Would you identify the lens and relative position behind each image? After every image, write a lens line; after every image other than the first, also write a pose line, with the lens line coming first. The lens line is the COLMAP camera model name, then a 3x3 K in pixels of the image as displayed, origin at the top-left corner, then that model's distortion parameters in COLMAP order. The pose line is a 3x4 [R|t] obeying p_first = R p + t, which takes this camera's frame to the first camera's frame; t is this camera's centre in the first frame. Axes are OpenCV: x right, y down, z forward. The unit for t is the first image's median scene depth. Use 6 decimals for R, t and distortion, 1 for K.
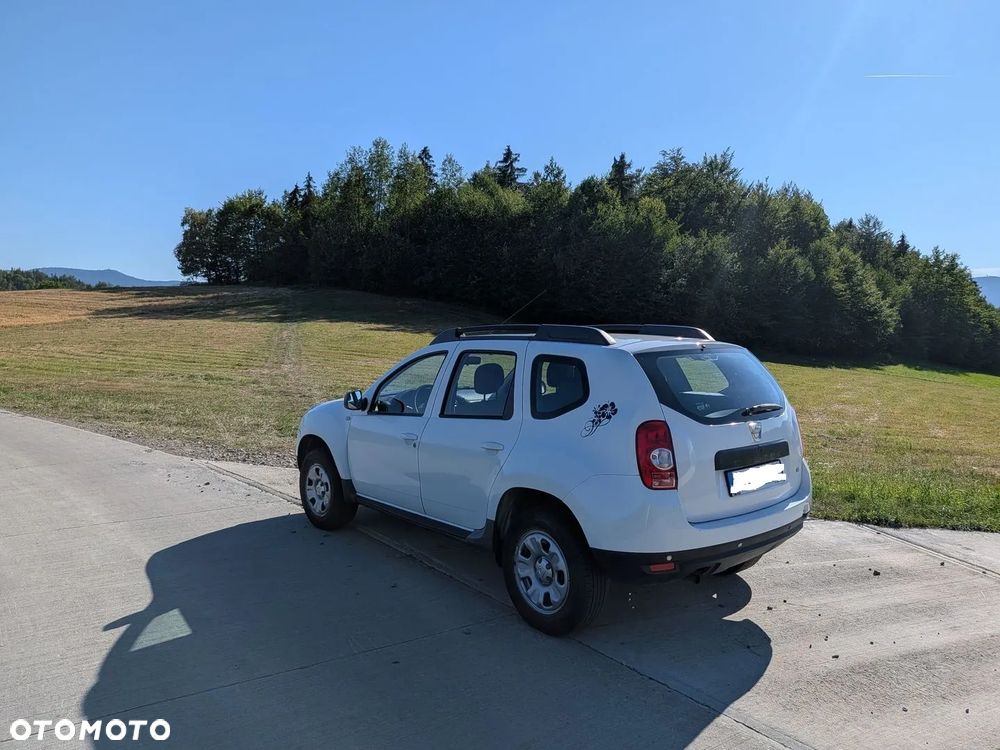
lens RADIAL K [[737.6, 0, 505.7], [0, 737.6, 362.1], [0, 0, 1]] dist [0.087437, -0.148094]
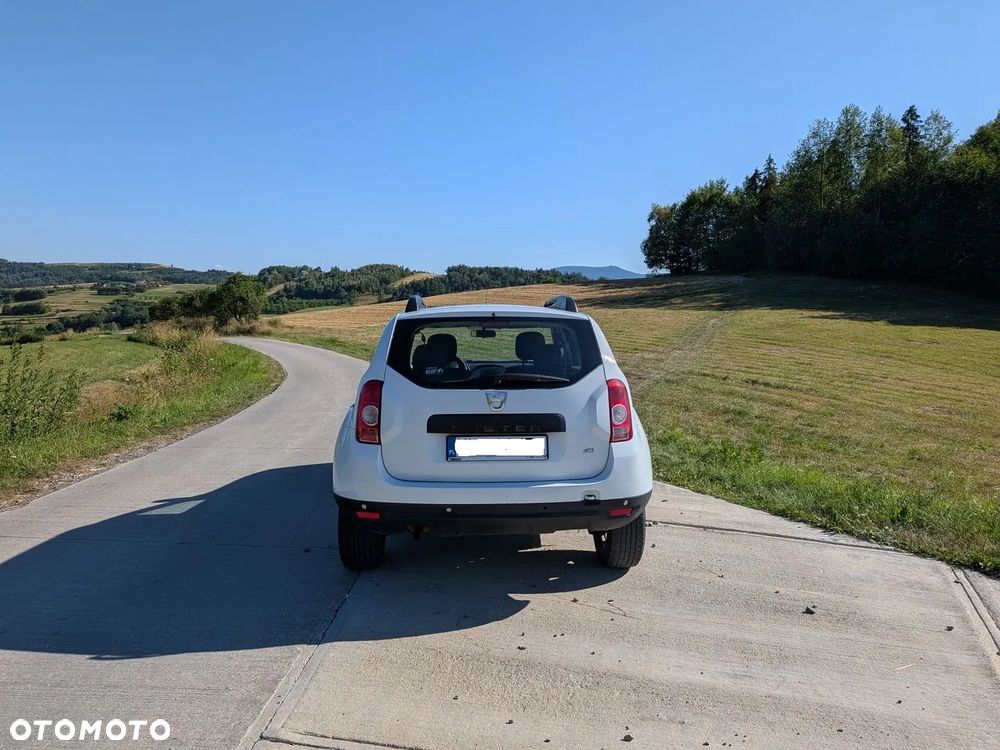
lens RADIAL K [[739.3, 0, 500.0], [0, 739.3, 375.0], [0, 0, 1]] dist [0.088939, -0.148124]
pose [[0.783988, 0.048850, -0.618851, 0.077796], [-0.030332, 0.998723, 0.040409, 0.001766], [0.620035, -0.012909, 0.784468, 0.021064]]
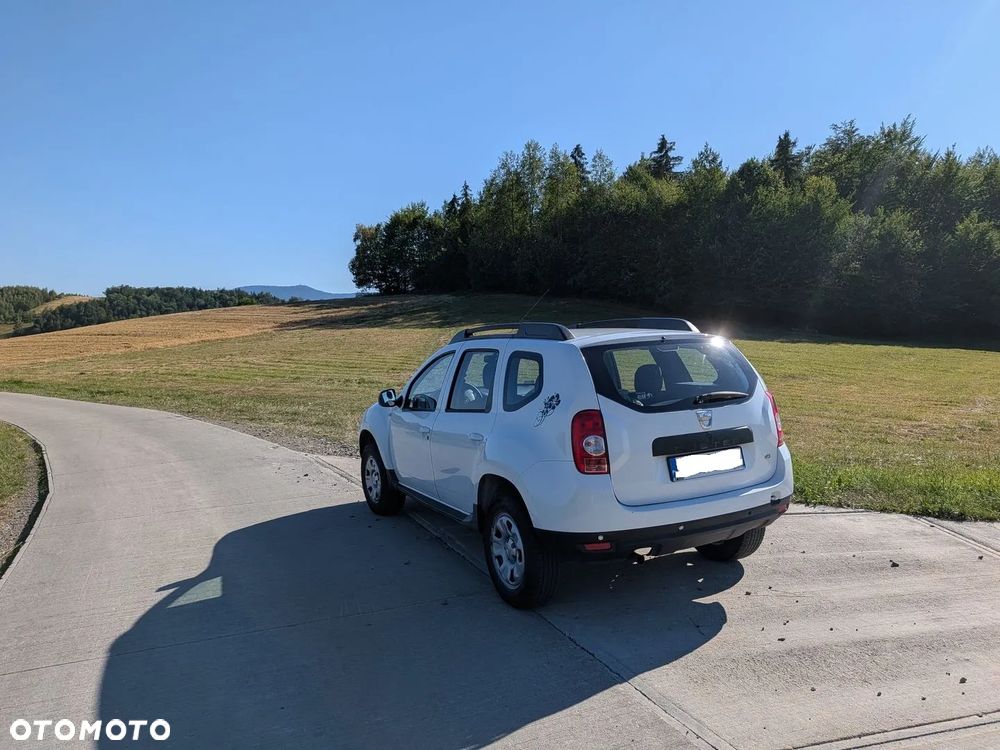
lens RADIAL K [[738.4, 0, 524.3], [0, 738.4, 388.3], [0, 0, 1]] dist [0.087315, -0.142606]
pose [[0.977565, -0.024001, -0.209264, 0.025704], [0.031738, 0.998928, 0.033691, 0.000729], [0.208231, -0.039576, 0.977279, -0.004102]]
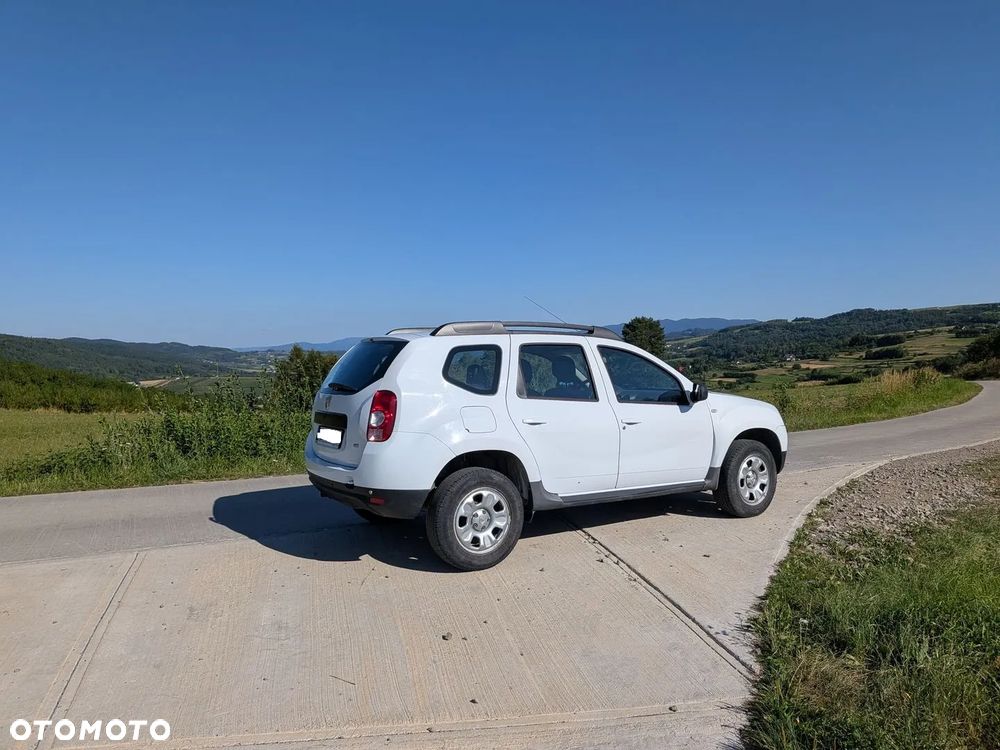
lens RADIAL K [[737.6, 0, 505.7], [0, 737.6, 362.1], [0, 0, 1]] dist [0.087437, -0.148094]
pose [[-0.187928, -0.002710, -0.982179, 0.133027], [-0.036519, 0.999324, 0.004230, 0.000284], [0.981504, 0.036663, -0.187900, 0.130315]]
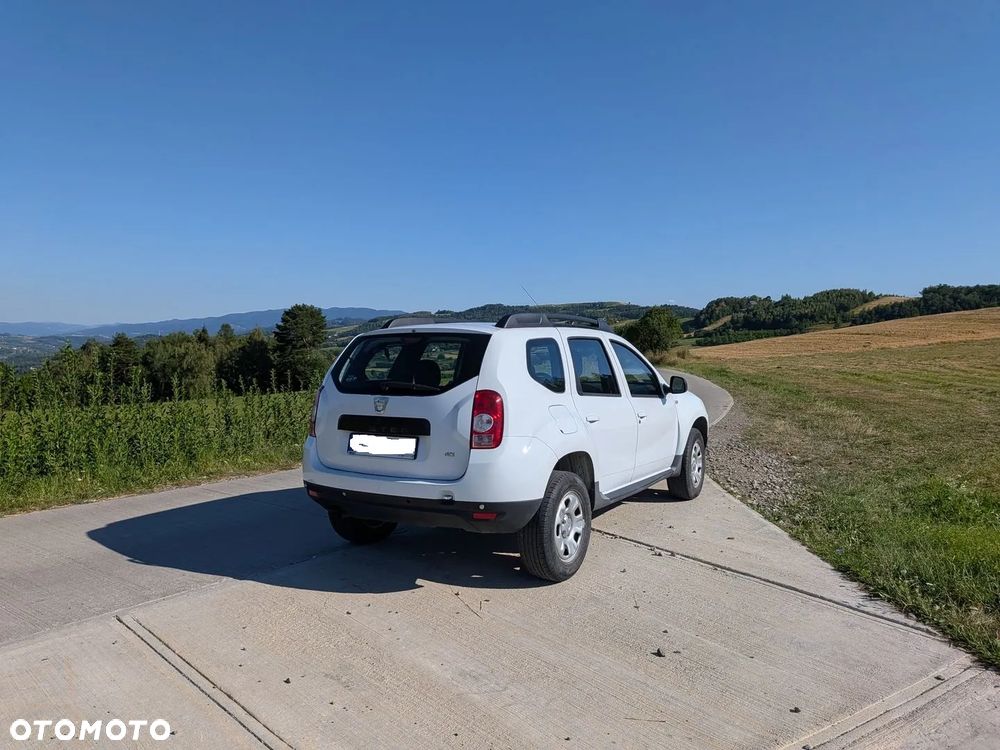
lens RADIAL K [[739.2, 0, 488.9], [0, 739.2, 405.2], [0, 0, 1]] dist [0.085414, -0.125273]
pose [[0.273553, 0.067758, -0.959467, 0.120765], [-0.038904, 0.997479, 0.059350, 0.001817], [0.961070, 0.021092, 0.275500, 0.070928]]
